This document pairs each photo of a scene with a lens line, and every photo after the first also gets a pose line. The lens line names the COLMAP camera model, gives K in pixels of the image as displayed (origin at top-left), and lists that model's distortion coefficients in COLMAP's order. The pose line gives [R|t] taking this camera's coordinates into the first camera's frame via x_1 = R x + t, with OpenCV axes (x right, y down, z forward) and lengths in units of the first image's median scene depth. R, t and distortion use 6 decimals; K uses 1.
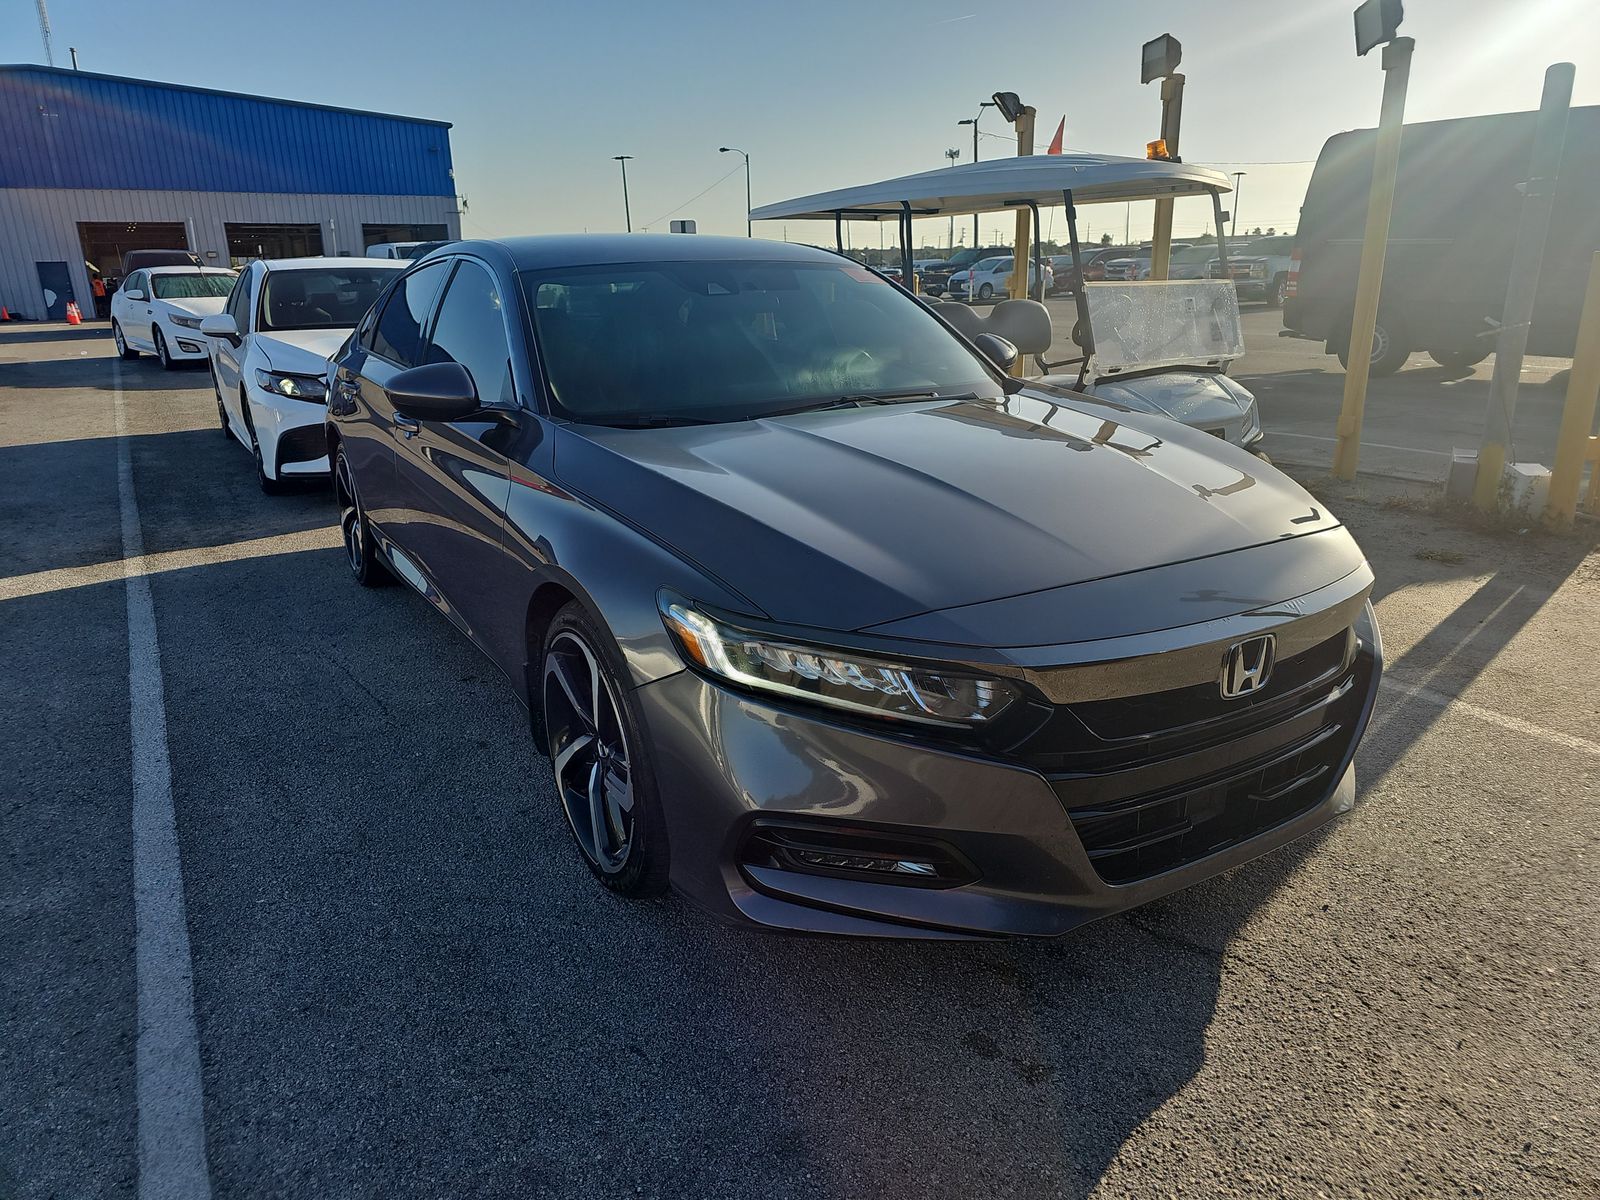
lens RADIAL K [[1076.3, 0, 800.0], [0, 1076.3, 600.0], [0, 0, 1]] dist [0.006841, 0.003238]
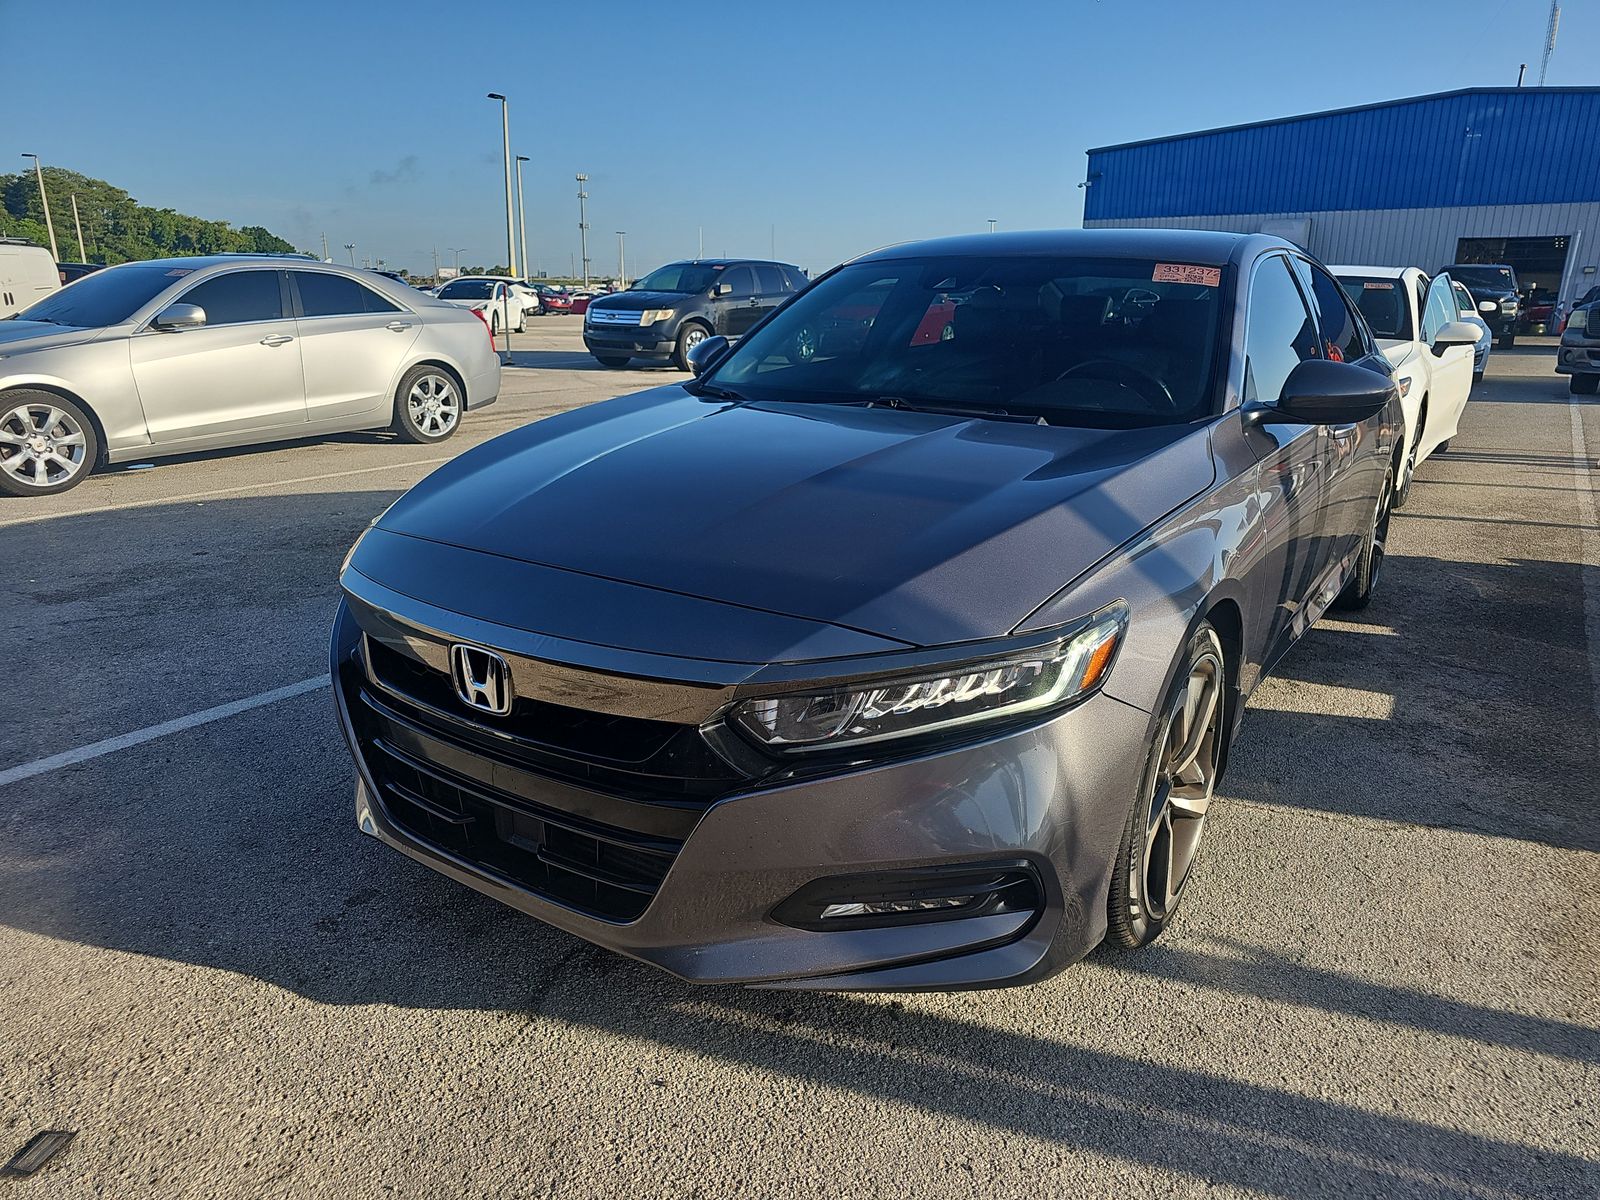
lens RADIAL K [[1076.3, 0, 800.0], [0, 1076.3, 600.0], [0, 0, 1]] dist [0.006841, 0.003238]
pose [[0.406652, 0.270921, -0.872489, 0.718697], [-0.283459, 0.945302, 0.161415, -0.125172], [0.868496, 0.181676, 0.461204, 0.442148]]
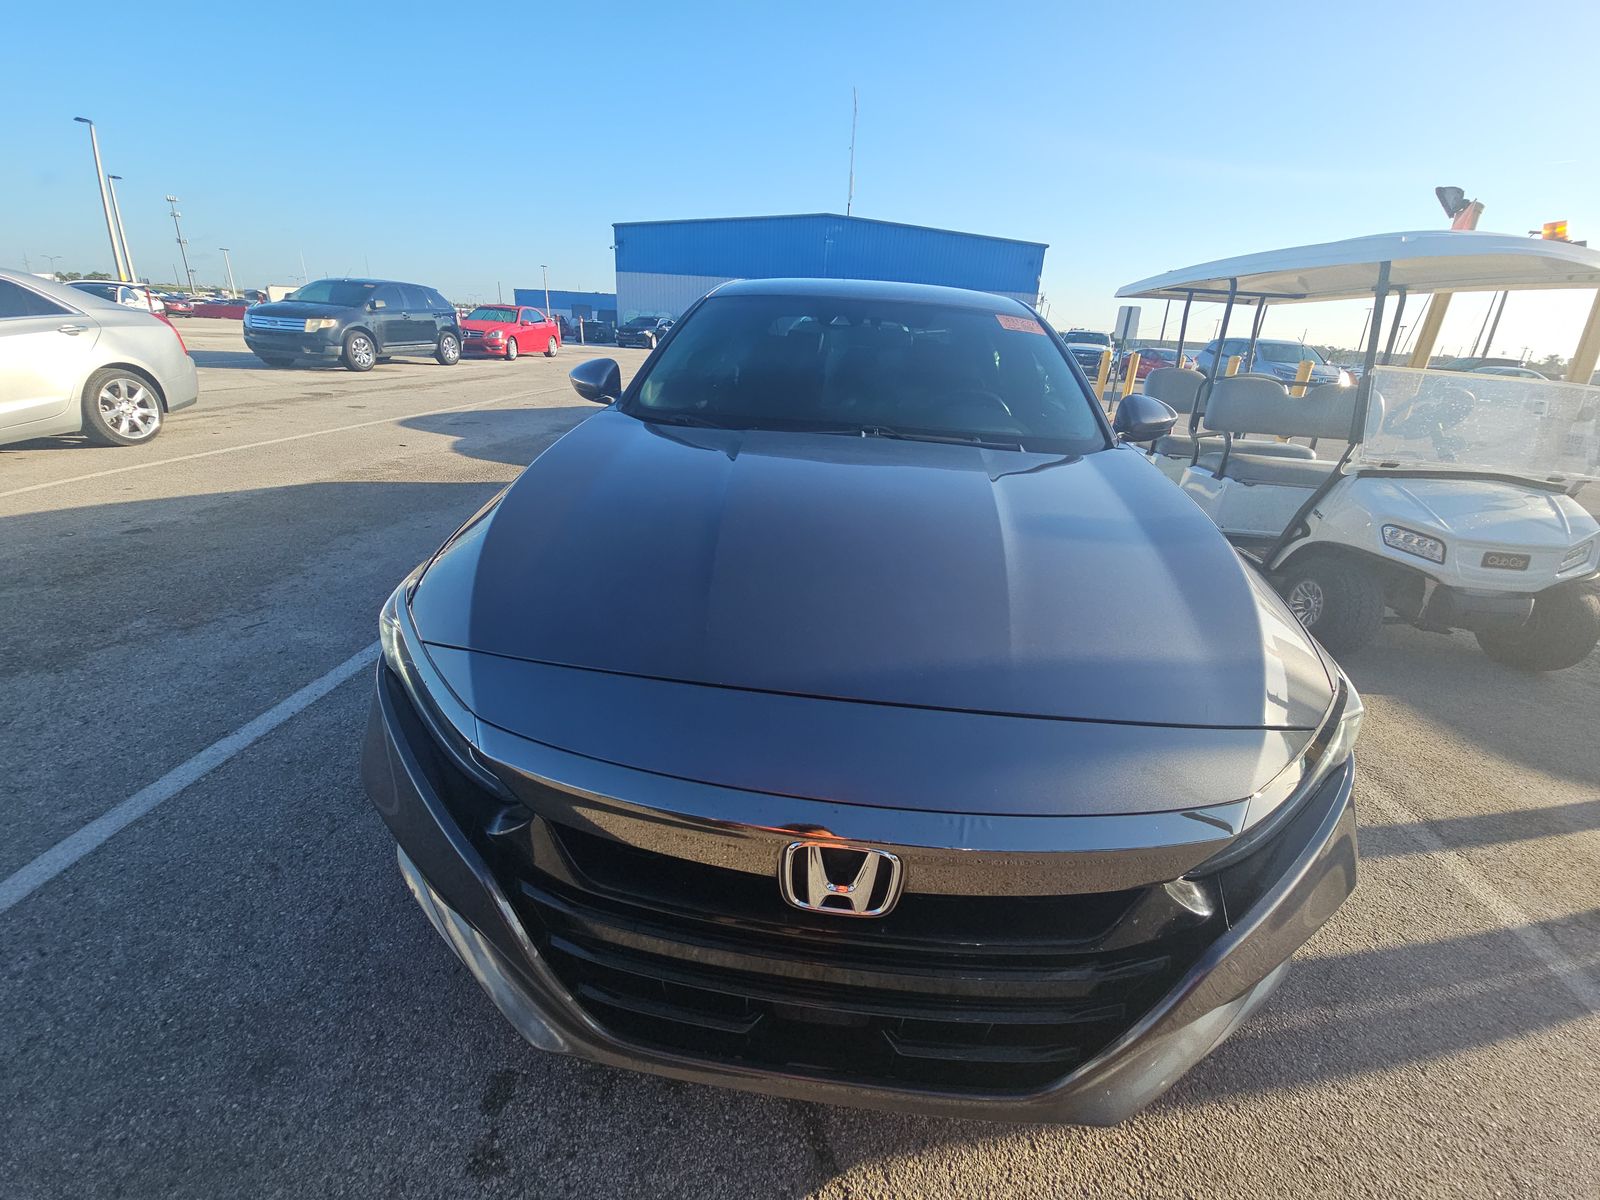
lens RADIAL K [[646.4, 0, 800.0], [0, 646.4, 600.0], [0, 0, 1]] dist [0.023471, -0.018442]
pose [[0.800459, 0.284246, -0.527702, 0.309209], [-0.242236, 0.958713, 0.148967, -0.087944], [0.548258, 0.008586, 0.836265, 0.358029]]
